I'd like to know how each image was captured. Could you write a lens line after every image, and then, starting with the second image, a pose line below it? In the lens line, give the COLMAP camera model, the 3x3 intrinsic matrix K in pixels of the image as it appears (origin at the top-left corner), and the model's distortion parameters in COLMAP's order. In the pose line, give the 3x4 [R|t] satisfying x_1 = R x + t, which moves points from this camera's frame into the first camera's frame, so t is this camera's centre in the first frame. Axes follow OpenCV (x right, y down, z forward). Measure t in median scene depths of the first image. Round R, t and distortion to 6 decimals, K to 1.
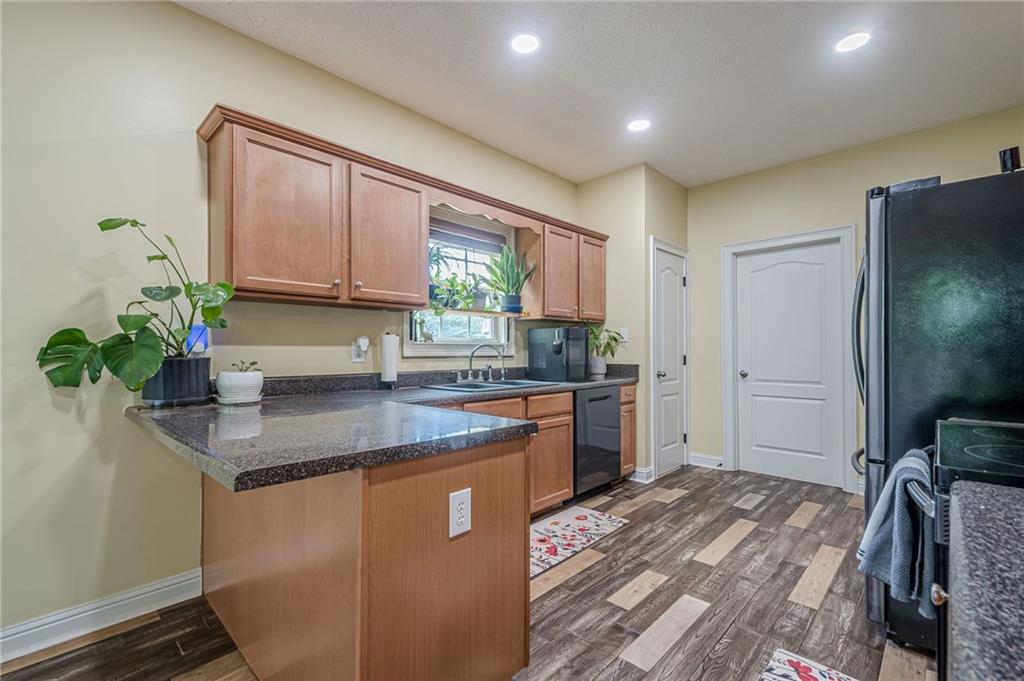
lens RADIAL K [[447.5, 0, 505.9], [0, 447.5, 344.2], [0, 0, 1]] dist [0.010903, -0.000773]
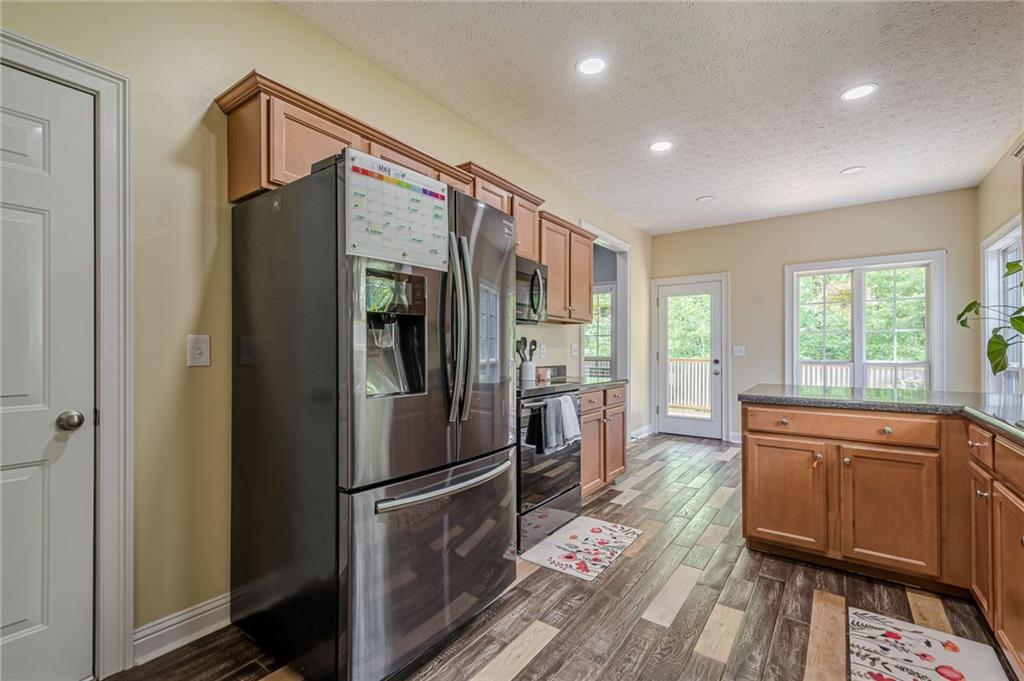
lens RADIAL K [[449.4, 0, 505.7], [0, 449.4, 349.6], [0, 0, 1]] dist [-0.000540, -0.000871]
pose [[-0.990526, 0.002649, -0.137302, 0.628622], [0.003745, 0.999963, -0.007728, 0.011402], [0.137277, -0.008169, -0.990499, 1.380640]]
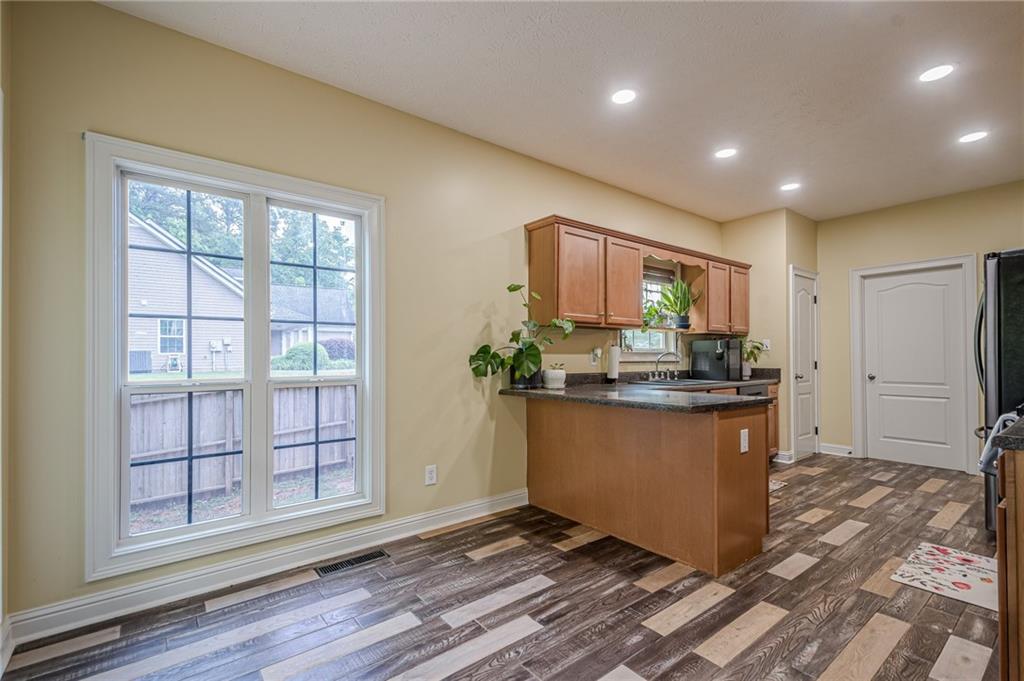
lens RADIAL K [[449.4, 0, 505.7], [0, 449.4, 349.6], [0, 0, 1]] dist [-0.000540, -0.000871]
pose [[0.988808, -0.003104, -0.149159, -0.382465], [0.002378, 0.999984, -0.005044, -0.003857], [0.149173, 0.004633, 0.988800, -0.491046]]
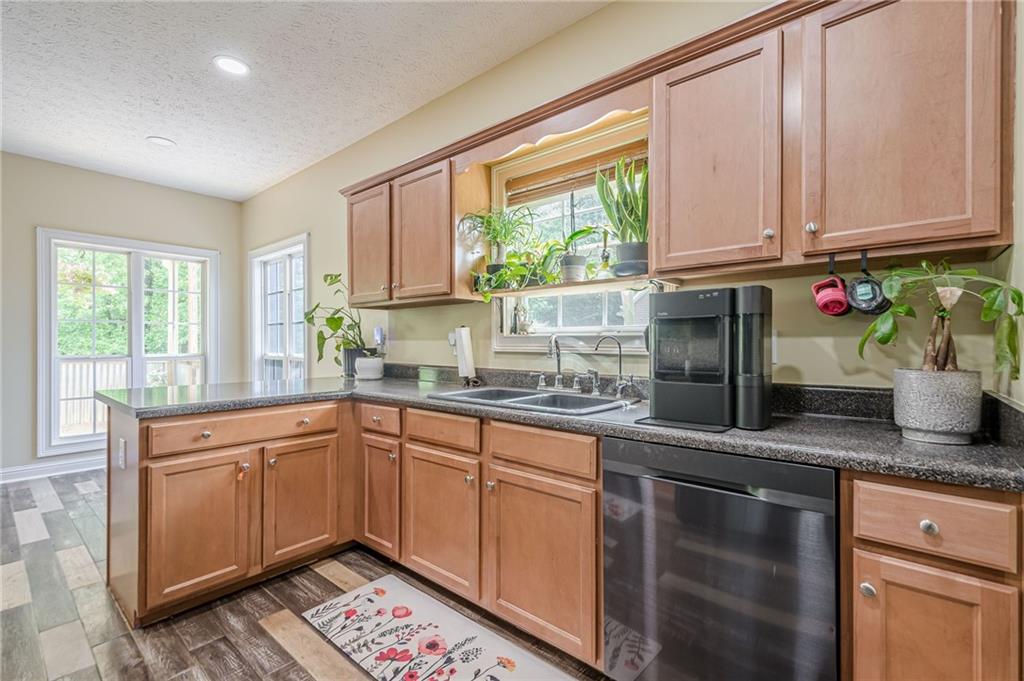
lens RADIAL K [[447.5, 0, 505.9], [0, 447.5, 344.2], [0, 0, 1]] dist [0.010903, -0.000773]
pose [[0.066698, 0.005639, -0.997757, 0.684540], [0.007147, 0.999956, 0.006129, 0.008753], [0.997748, -0.007540, 0.066655, 1.011755]]
